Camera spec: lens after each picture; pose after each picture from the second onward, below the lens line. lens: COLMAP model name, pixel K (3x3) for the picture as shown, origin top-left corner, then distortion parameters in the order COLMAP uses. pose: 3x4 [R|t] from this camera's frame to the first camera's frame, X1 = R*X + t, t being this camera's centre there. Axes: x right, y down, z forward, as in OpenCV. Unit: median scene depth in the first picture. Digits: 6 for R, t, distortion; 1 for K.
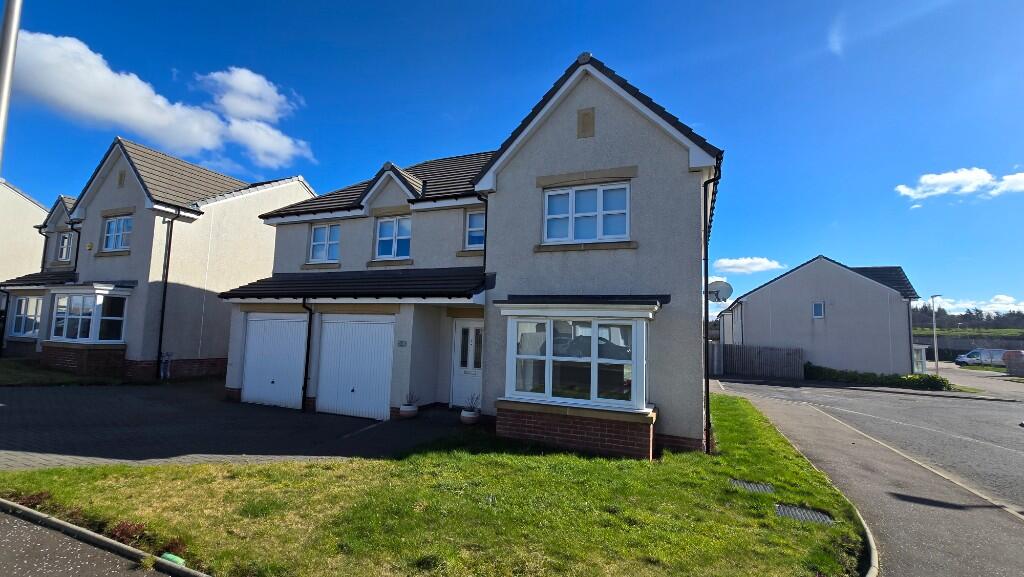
lens RADIAL K [[434.8, 0, 512.0], [0, 434.8, 288.5], [0, 0, 1]] dist [-0.003544, -0.000056]
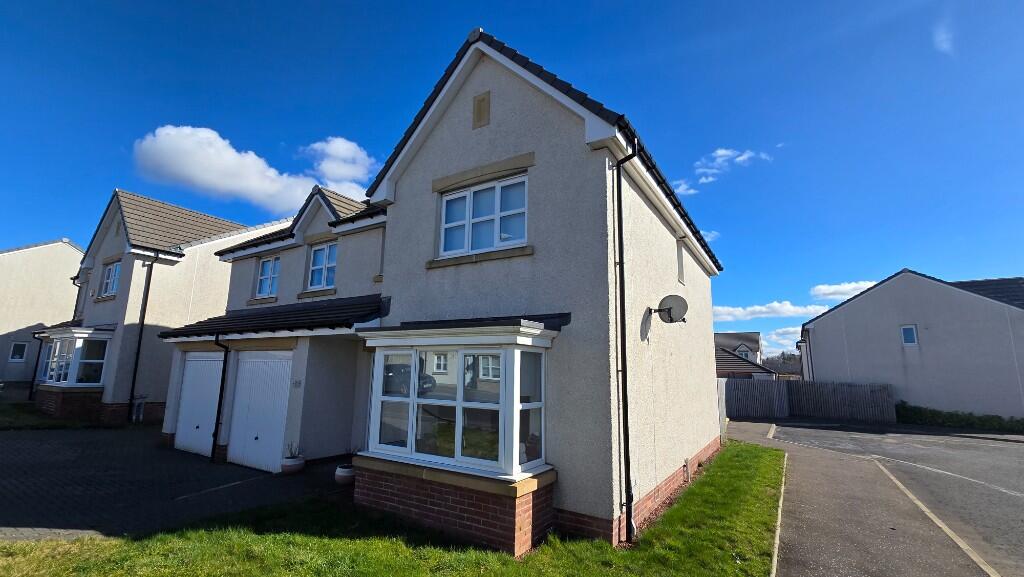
lens RADIAL K [[434.8, 0, 512.0], [0, 434.8, 288.5], [0, 0, 1]] dist [-0.003544, -0.000056]
pose [[0.985433, -0.046211, -0.163666, 0.273689], [0.031794, 0.995467, -0.089640, 0.025436], [0.167066, 0.083131, 0.982435, 0.178402]]
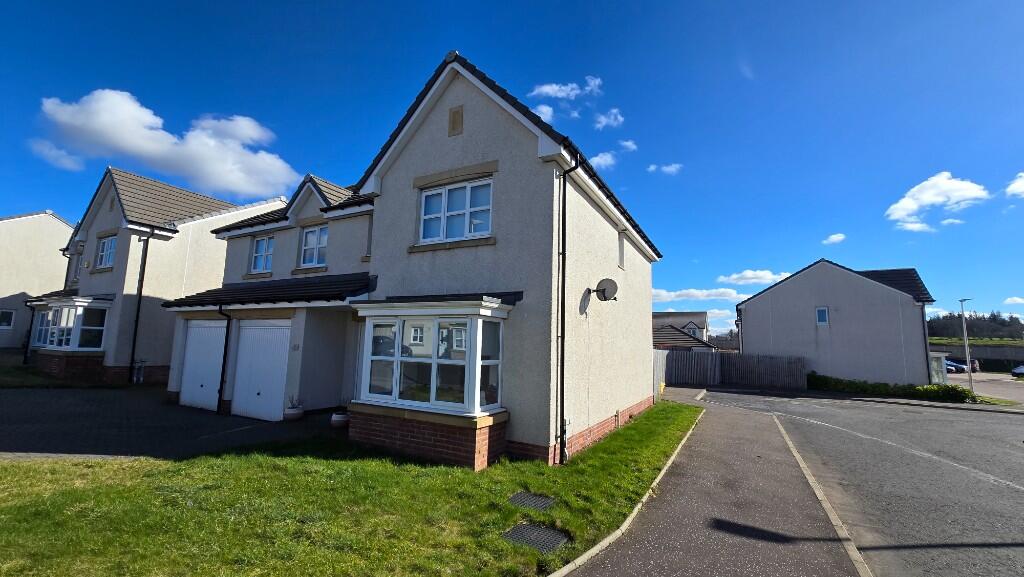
lens RADIAL K [[412.8, 0, 512.0], [0, 412.8, 288.5], [0, 0, 1]] dist [-0.002565, -0.000018]
pose [[0.994537, -0.019354, -0.102574, 0.304287], [0.015630, 0.999194, -0.036984, 0.028520], [0.103207, 0.035179, 0.994038, 0.074362]]
